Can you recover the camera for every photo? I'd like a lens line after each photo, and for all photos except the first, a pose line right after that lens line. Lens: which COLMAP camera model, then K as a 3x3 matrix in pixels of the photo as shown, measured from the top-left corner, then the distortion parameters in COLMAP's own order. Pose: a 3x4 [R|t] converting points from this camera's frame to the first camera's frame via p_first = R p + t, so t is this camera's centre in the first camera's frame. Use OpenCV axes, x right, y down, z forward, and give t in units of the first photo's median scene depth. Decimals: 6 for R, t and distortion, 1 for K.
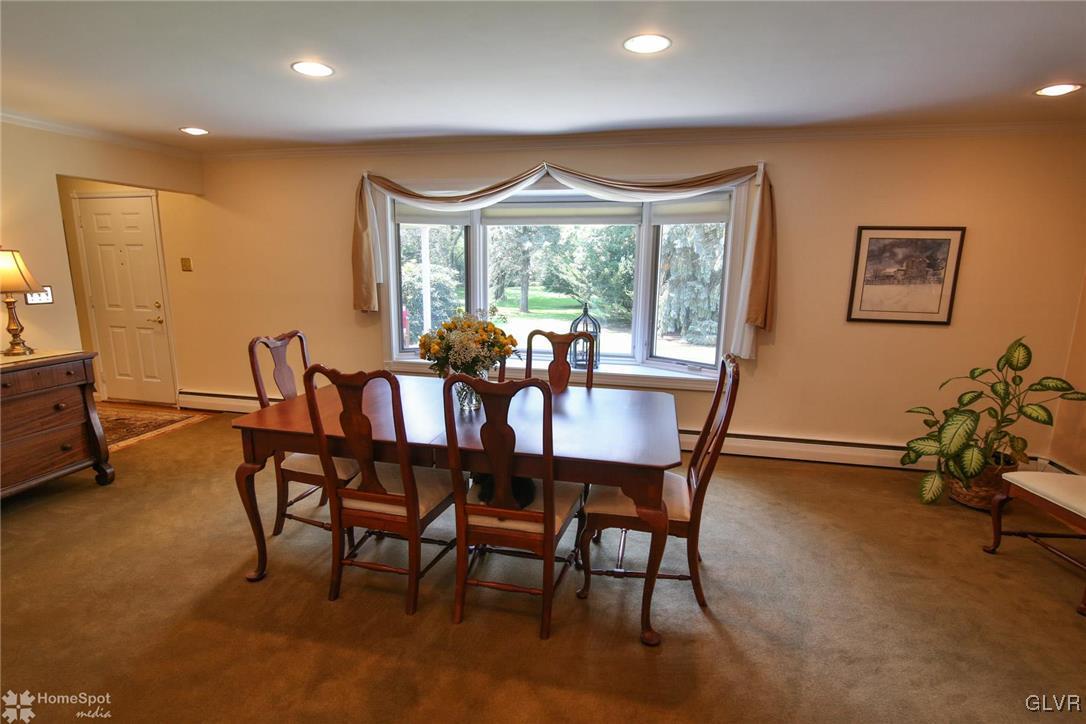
lens RADIAL K [[530.2, 0, 543.0], [0, 530.2, 362.0], [0, 0, 1]] dist [-0.020976, 0.000612]
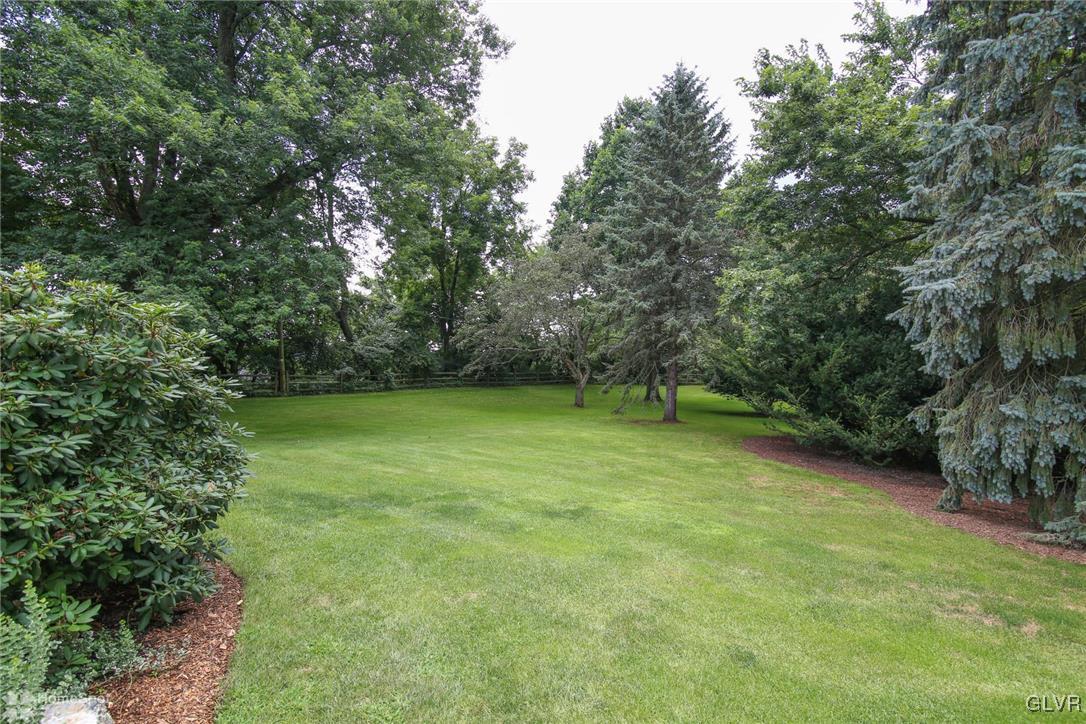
lens RADIAL K [[530.2, 0, 543.0], [0, 530.2, 362.0], [0, 0, 1]] dist [-0.020976, 0.000612]
pose [[0.949582, 0.010890, -0.313331, 0.032827], [-0.068668, 0.982355, -0.173962, -0.054849], [0.305908, 0.186707, 0.933574, 0.409149]]
